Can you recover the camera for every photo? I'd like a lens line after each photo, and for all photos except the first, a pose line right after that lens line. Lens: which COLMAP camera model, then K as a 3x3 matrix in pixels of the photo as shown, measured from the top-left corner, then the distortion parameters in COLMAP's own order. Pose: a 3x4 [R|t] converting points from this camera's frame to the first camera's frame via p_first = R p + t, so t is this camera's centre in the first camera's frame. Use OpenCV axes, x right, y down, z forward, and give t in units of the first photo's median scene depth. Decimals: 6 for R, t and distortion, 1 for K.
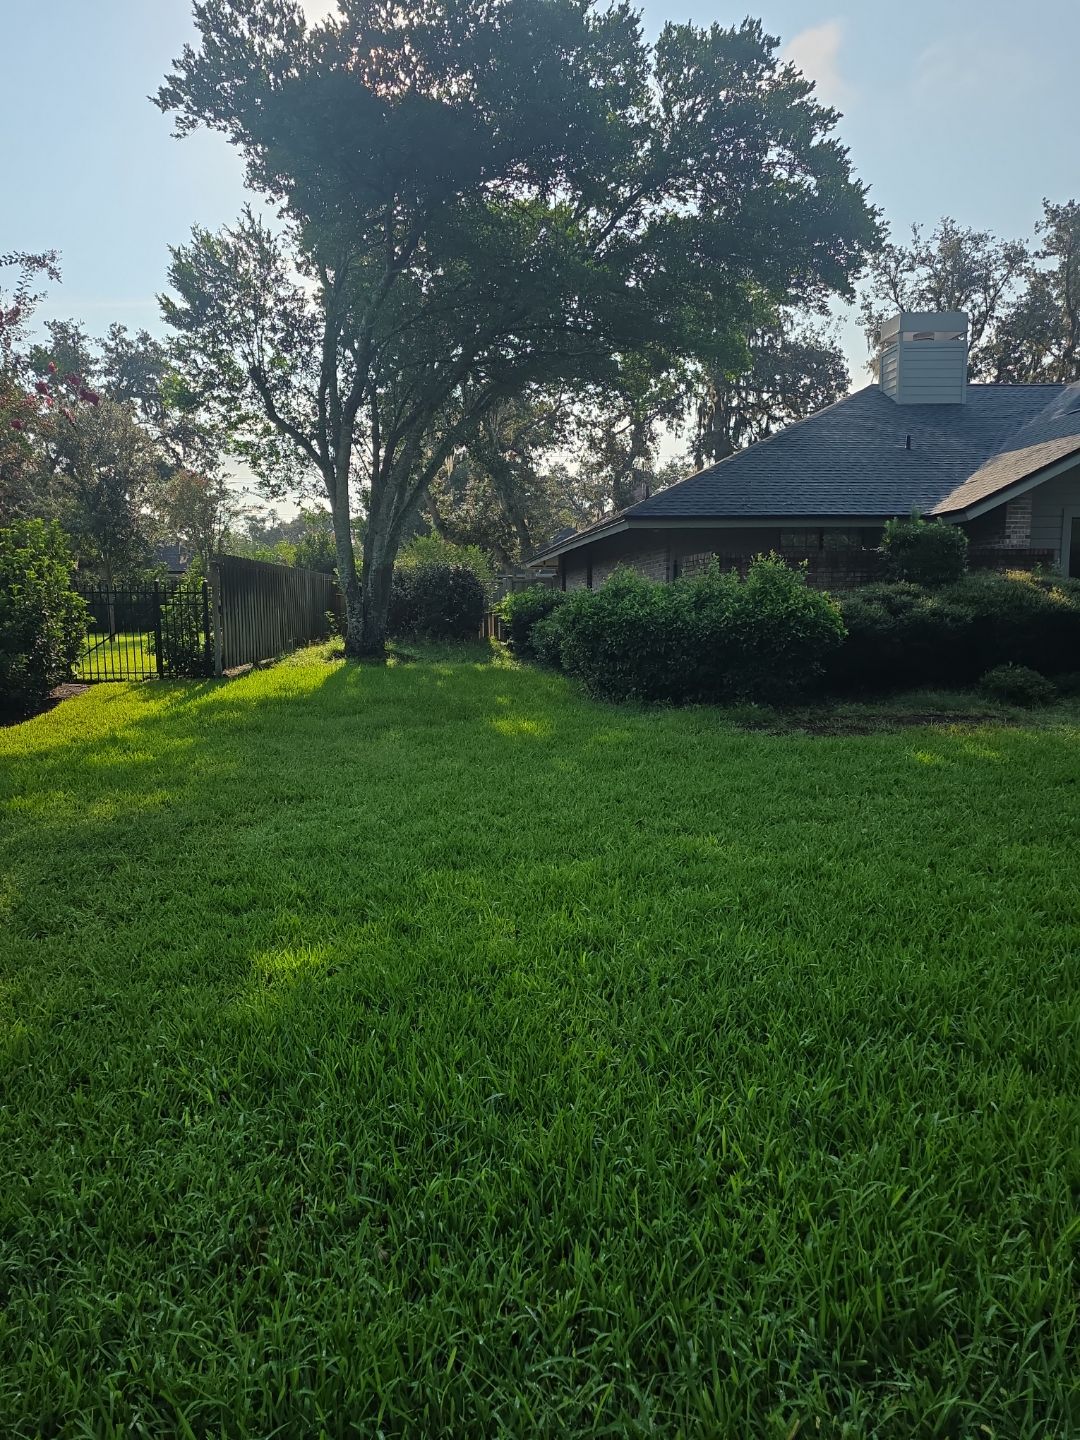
lens RADIAL K [[953.4, 0, 540.0], [0, 953.4, 720.0], [0, 0, 1]] dist [0.001250, -0.000453]
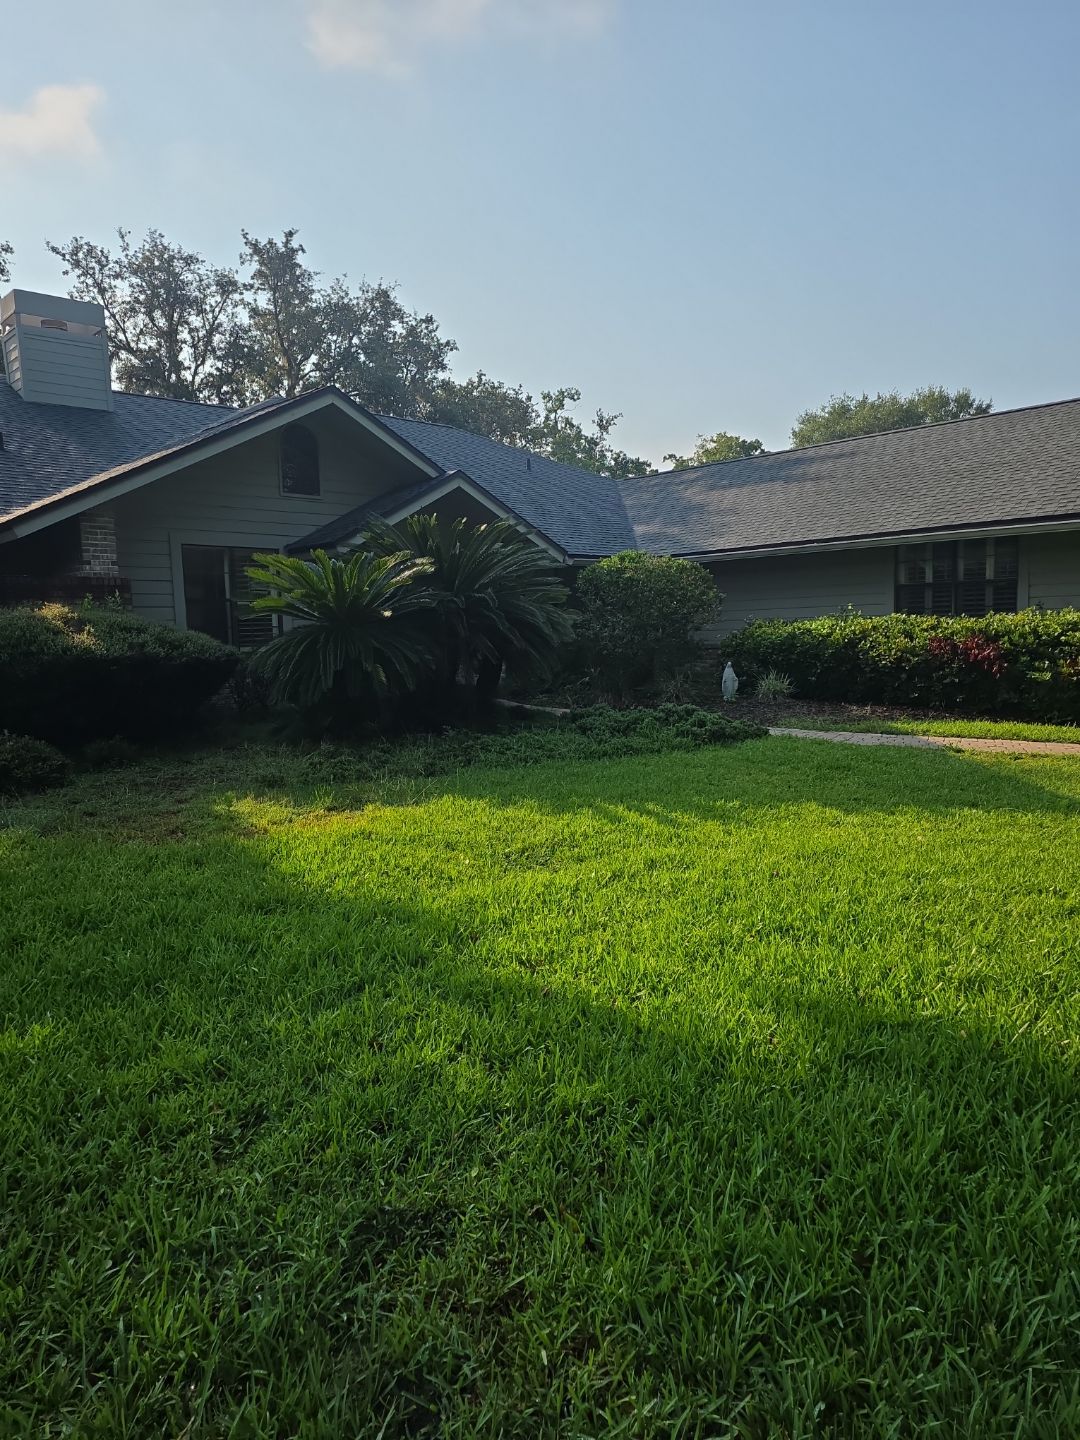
lens RADIAL K [[953.4, 0, 540.0], [0, 953.4, 720.0], [0, 0, 1]] dist [0.001250, -0.000453]
pose [[0.784523, -0.071648, 0.615947, 0.116094], [0.093300, 0.995633, -0.003022, -0.009460], [-0.613041, 0.059838, 0.787782, 0.060516]]
